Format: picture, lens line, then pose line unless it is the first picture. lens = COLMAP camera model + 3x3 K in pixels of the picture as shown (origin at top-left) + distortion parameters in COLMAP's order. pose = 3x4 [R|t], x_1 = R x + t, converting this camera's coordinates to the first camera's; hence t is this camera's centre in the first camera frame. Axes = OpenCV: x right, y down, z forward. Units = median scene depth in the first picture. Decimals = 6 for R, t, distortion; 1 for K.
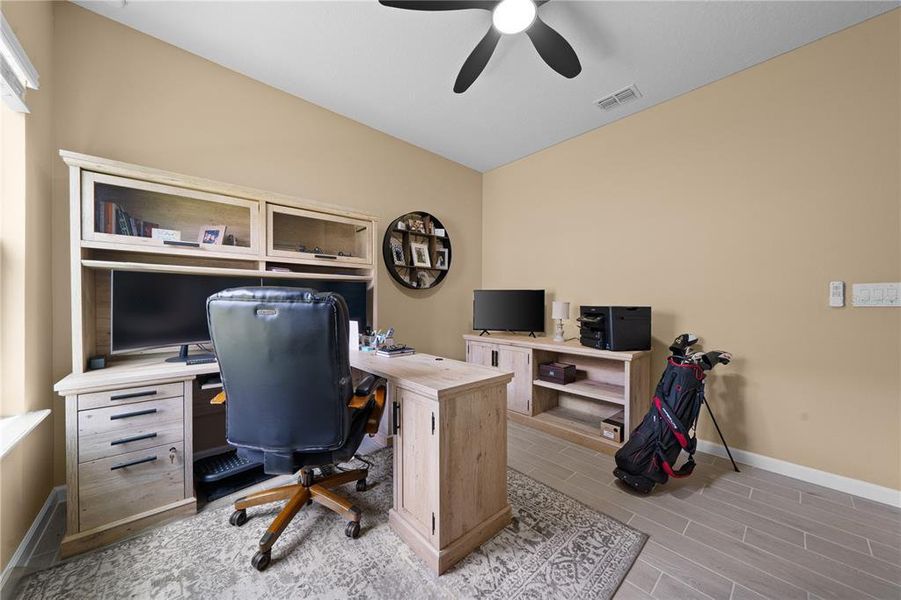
lens RADIAL K [[321.1, 0, 446.9], [0, 321.1, 302.5], [0, 0, 1]] dist [-0.006893, 0.000223]
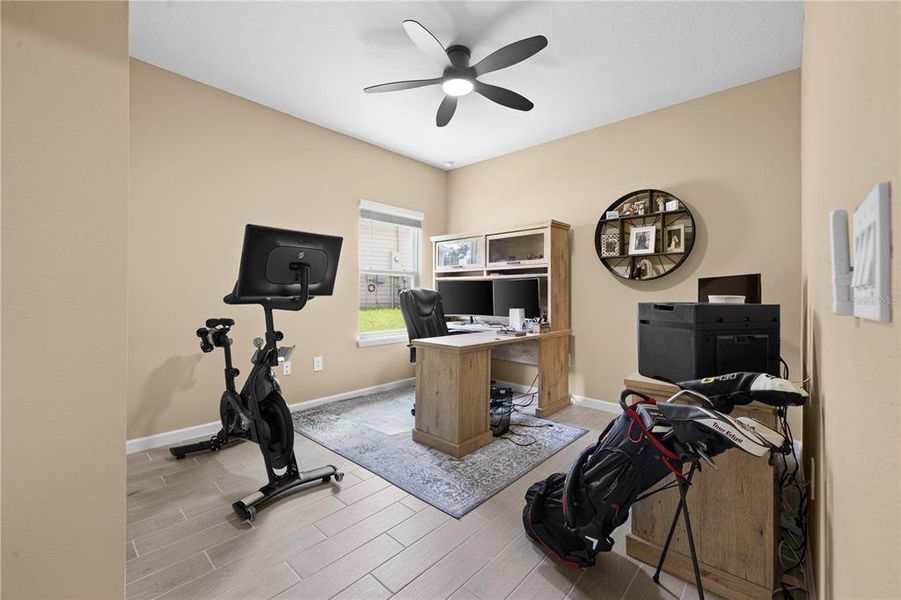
lens RADIAL K [[369.5, 0, 446.0], [0, 369.5, 293.3], [0, 0, 1]] dist [0.002717, -0.000047]
pose [[0.078472, 0.003913, -0.996909, 1.206308], [-0.002917, 0.999989, 0.003696, -0.012967], [0.996912, 0.002618, 0.078482, 0.564843]]
